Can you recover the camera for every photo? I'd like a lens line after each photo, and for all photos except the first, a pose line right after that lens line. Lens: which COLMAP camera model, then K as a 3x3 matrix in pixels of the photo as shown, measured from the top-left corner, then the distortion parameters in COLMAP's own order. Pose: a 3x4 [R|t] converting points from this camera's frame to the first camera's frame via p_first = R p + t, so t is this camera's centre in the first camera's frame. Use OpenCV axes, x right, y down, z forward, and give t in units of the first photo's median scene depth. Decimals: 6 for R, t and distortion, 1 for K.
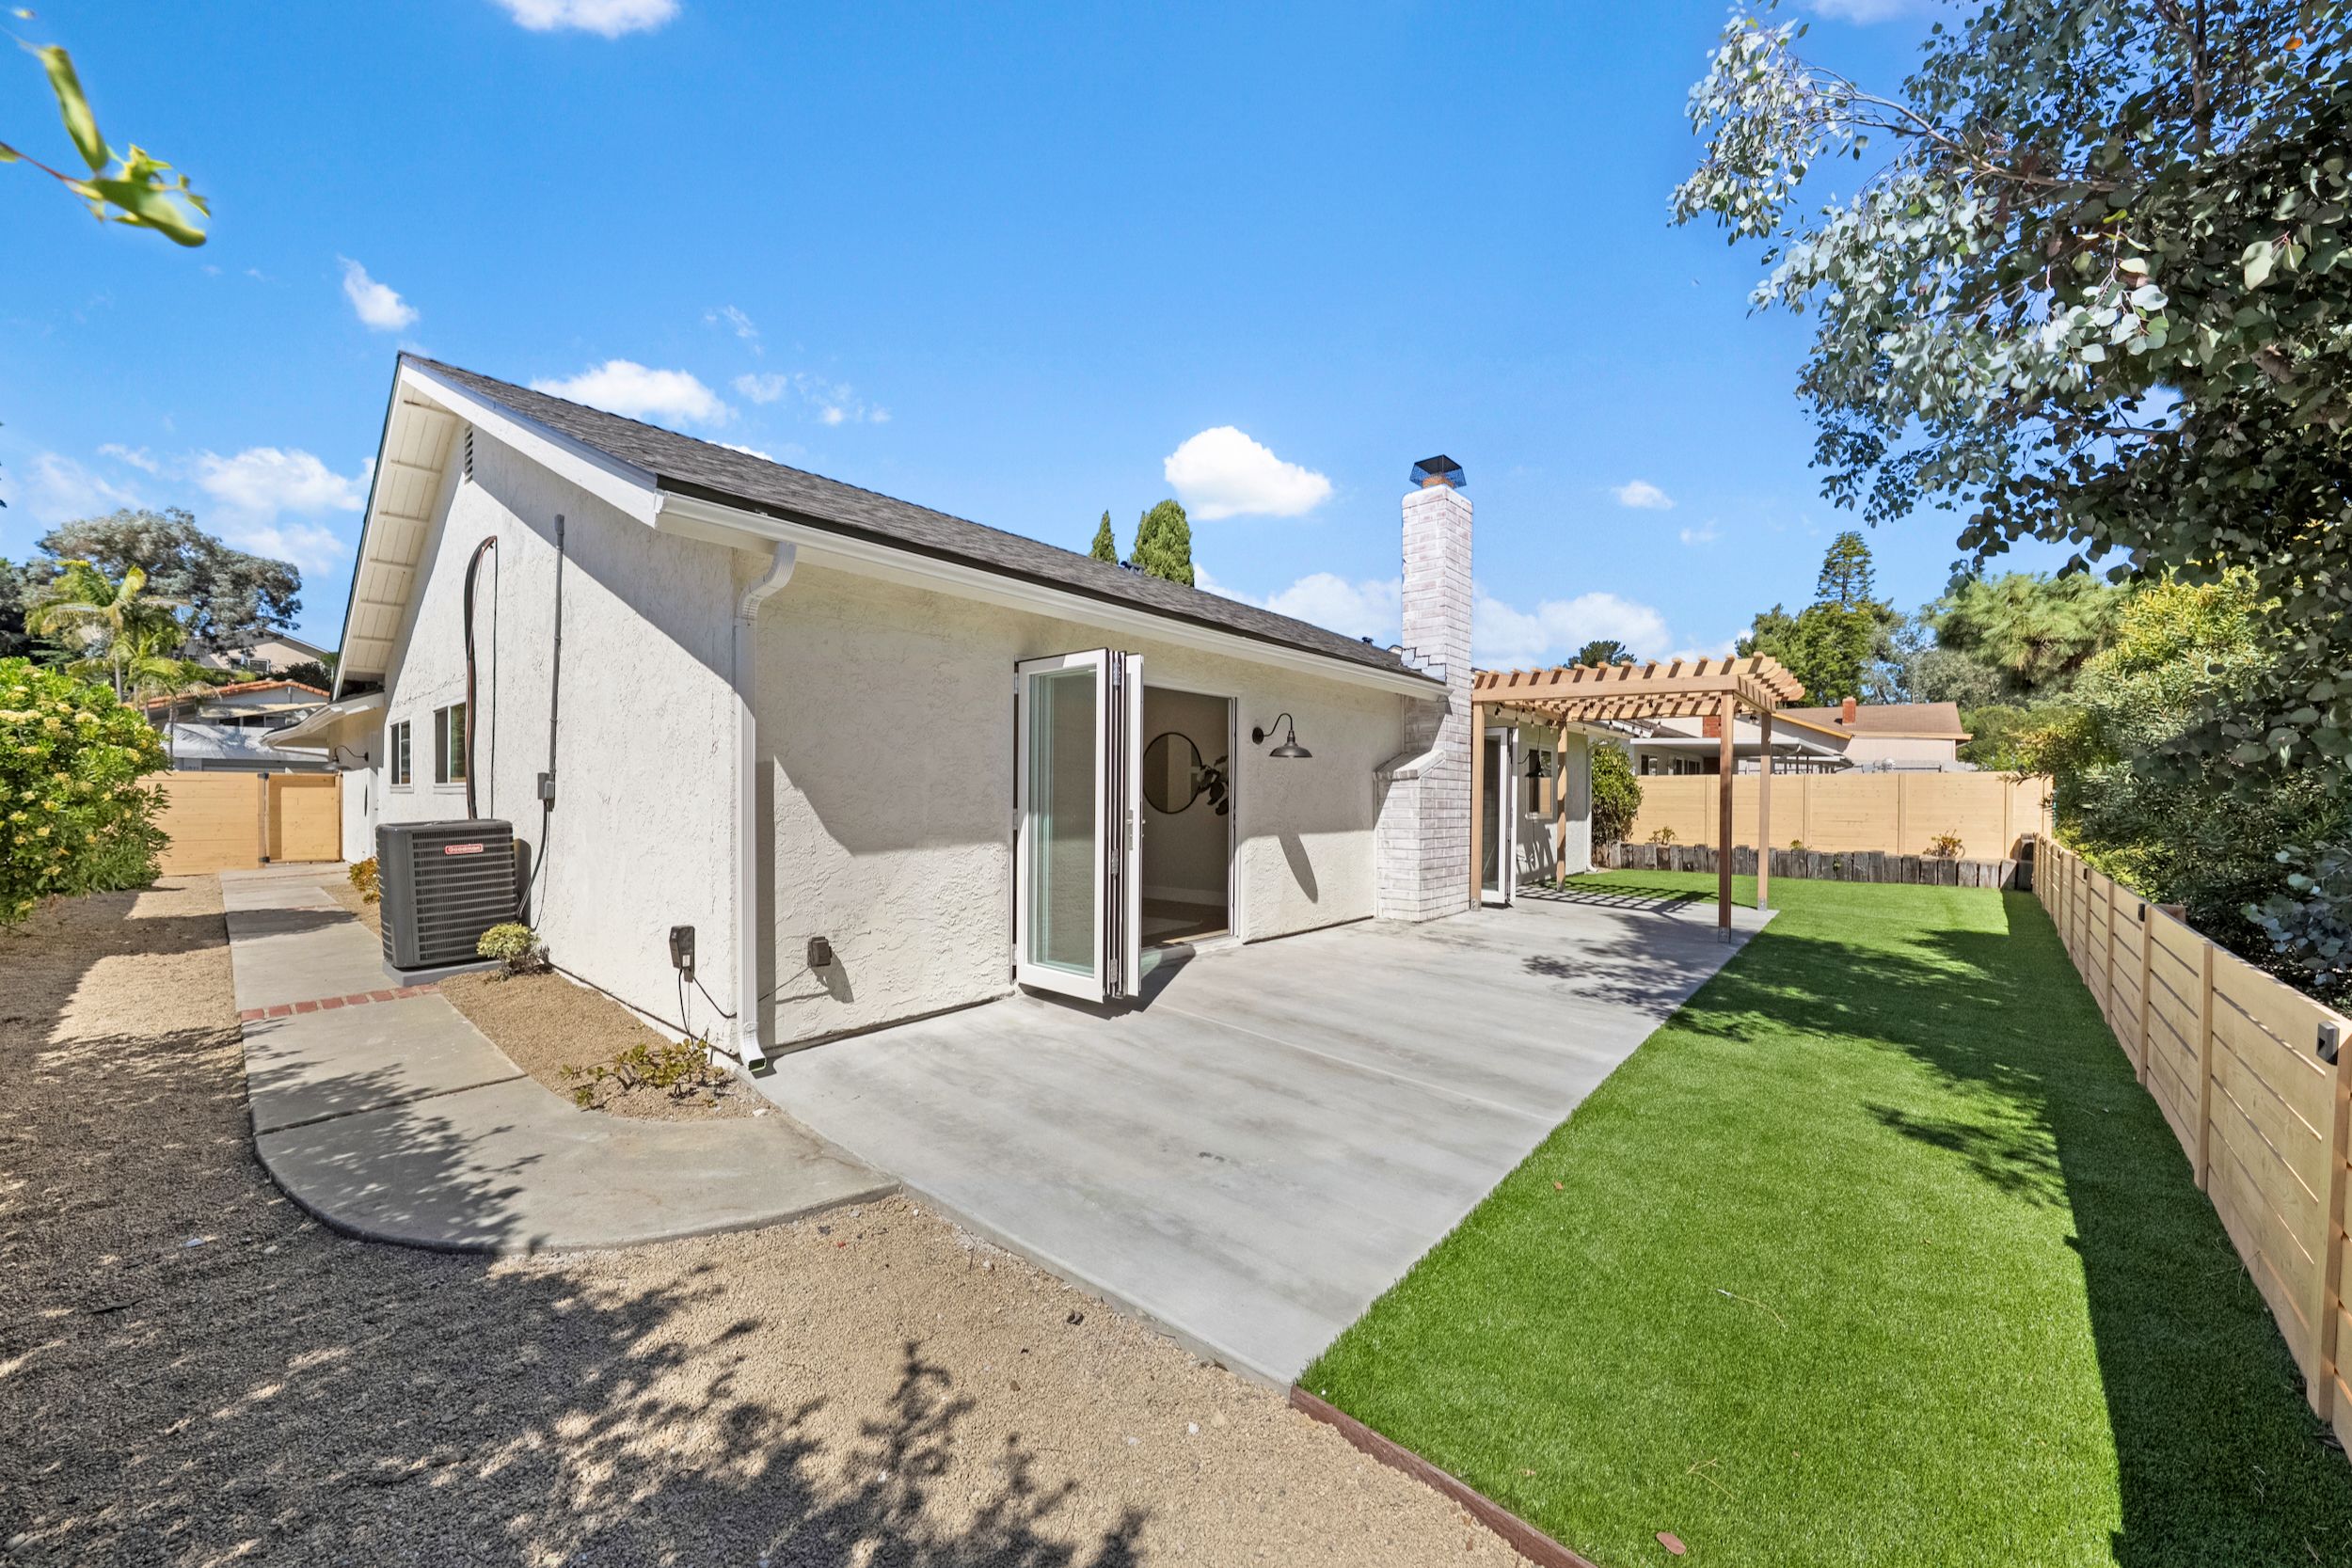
lens RADIAL K [[814.4, 0, 1174.9], [0, 814.4, 795.3], [0, 0, 1]] dist [0.000255, -0.000026]
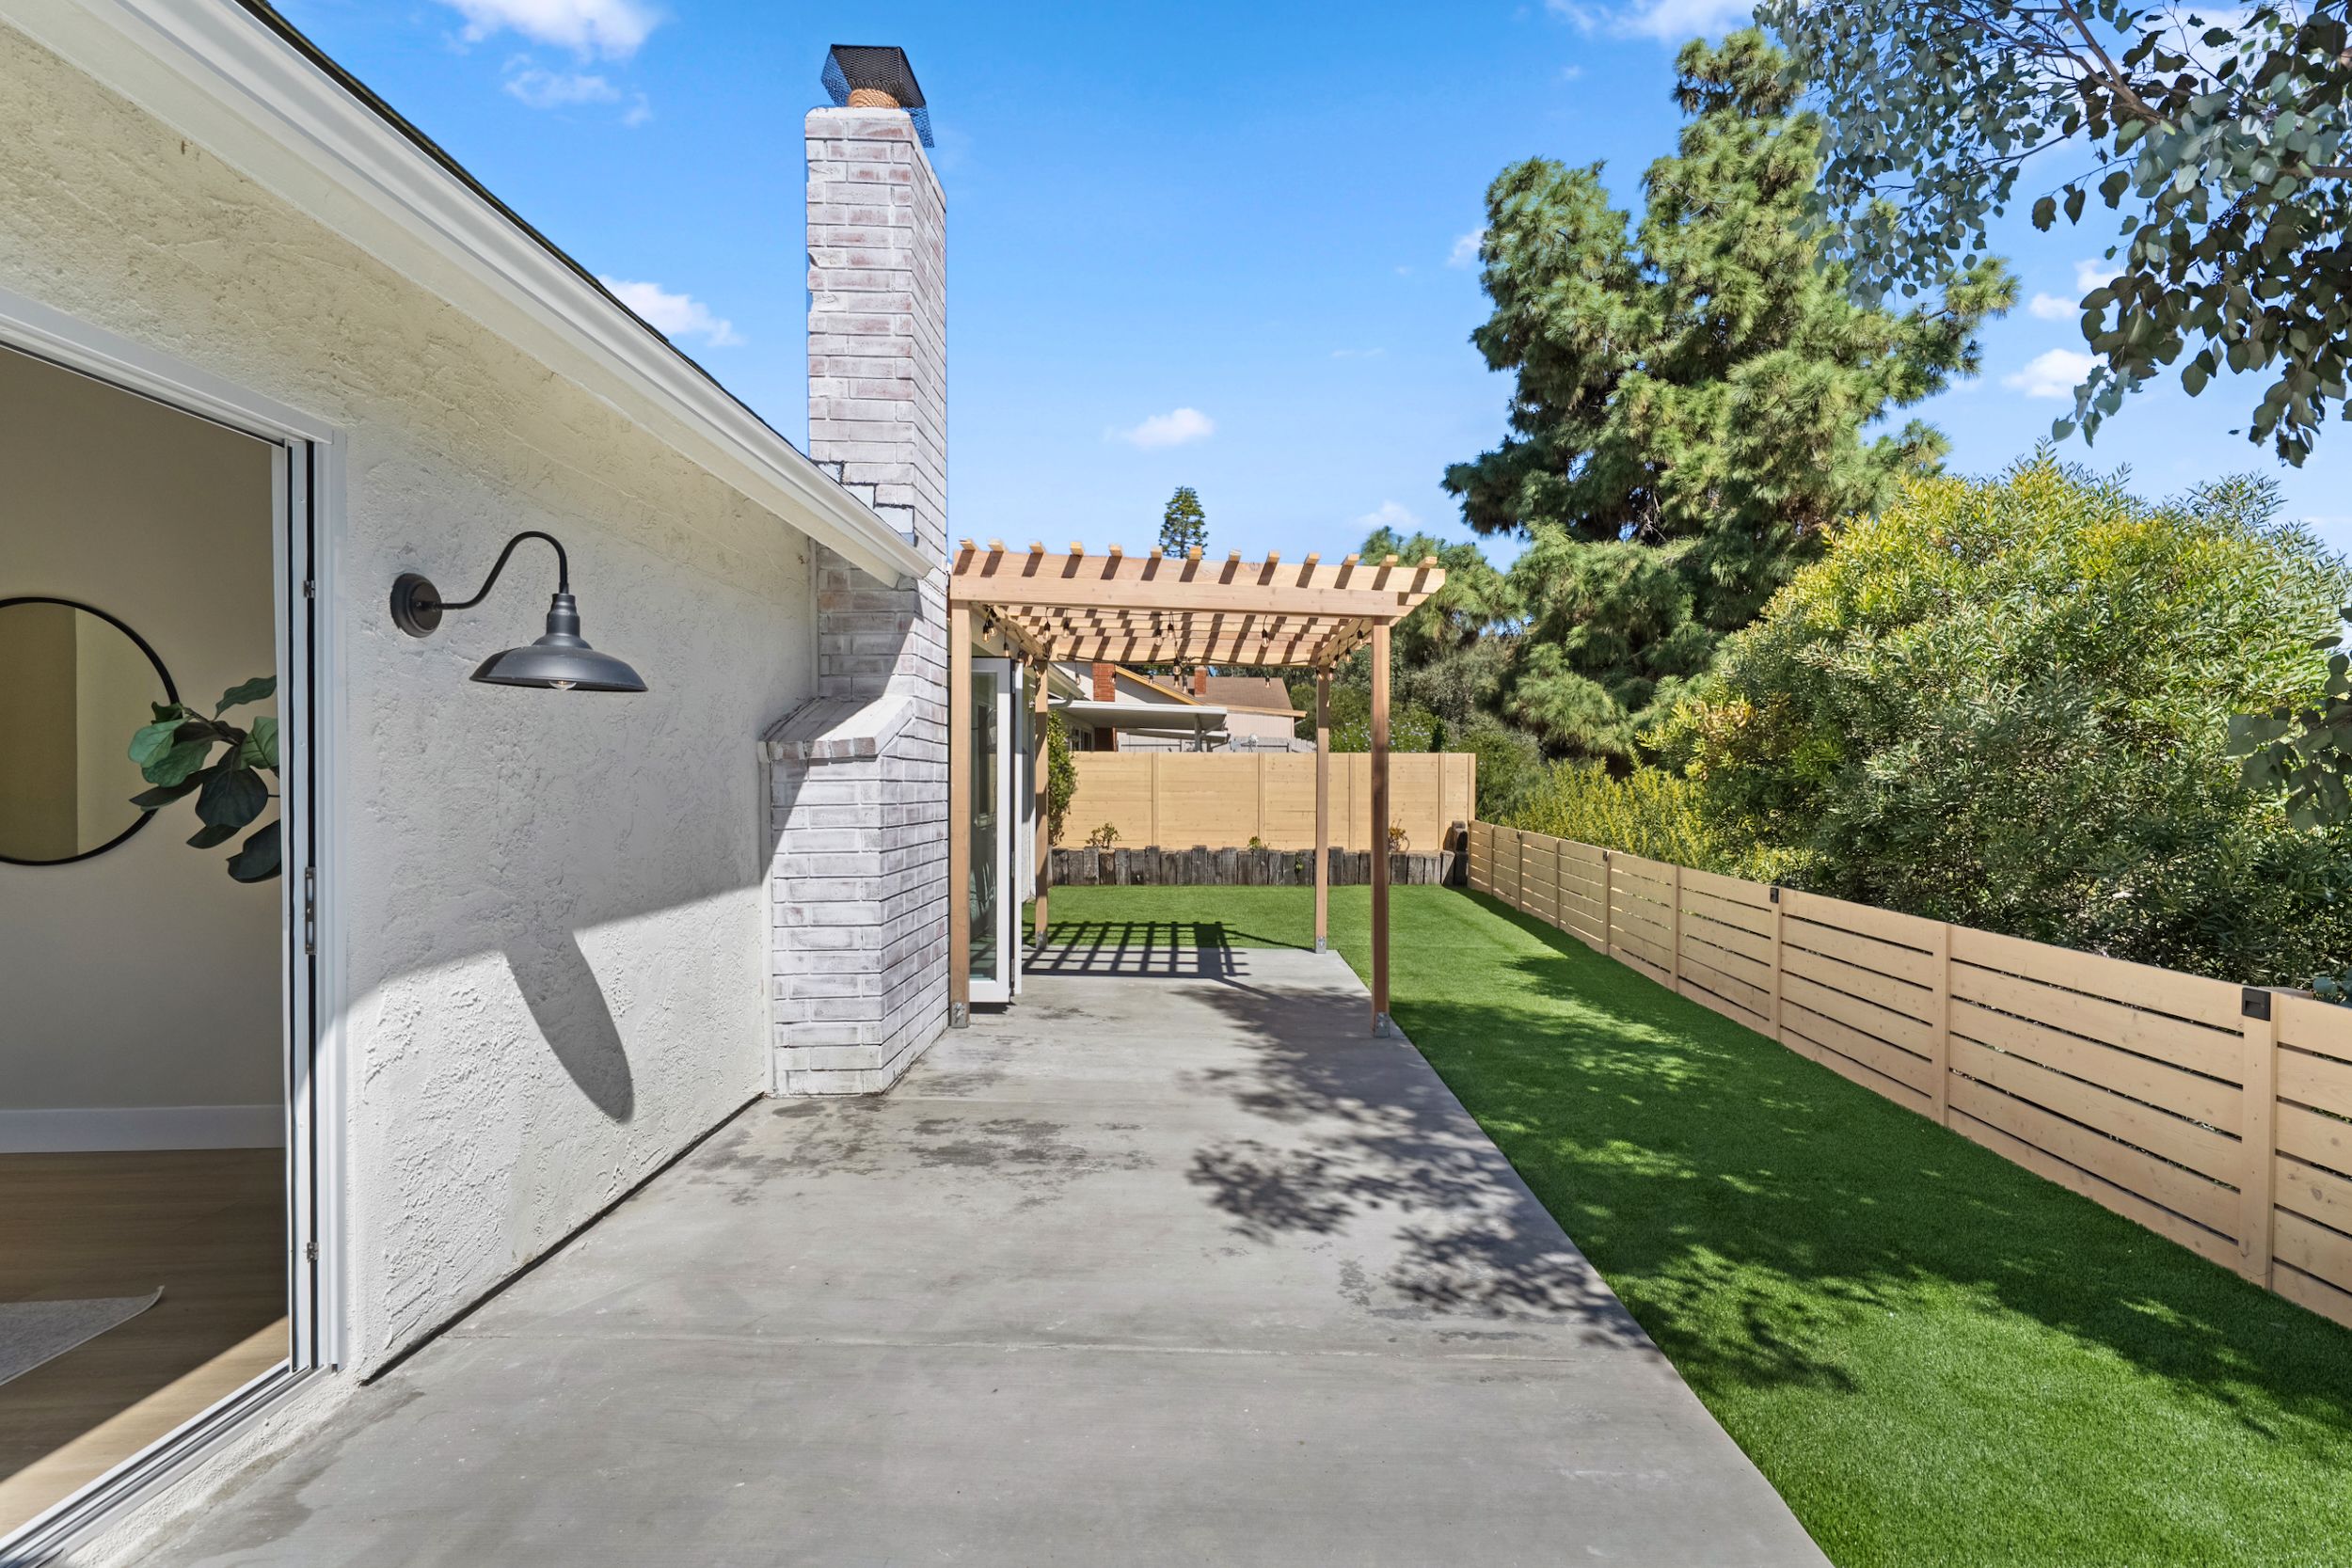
lens RADIAL K [[1032.1, 0, 1184.5], [0, 1032.1, 788.0], [0, 0, 1]] dist [0.008197, 0.000005]
pose [[0.721093, -0.014270, 0.692691, 0.037828], [0.002219, 0.999830, 0.018287, -0.014012], [-0.692834, -0.011650, 0.721003, 0.470104]]
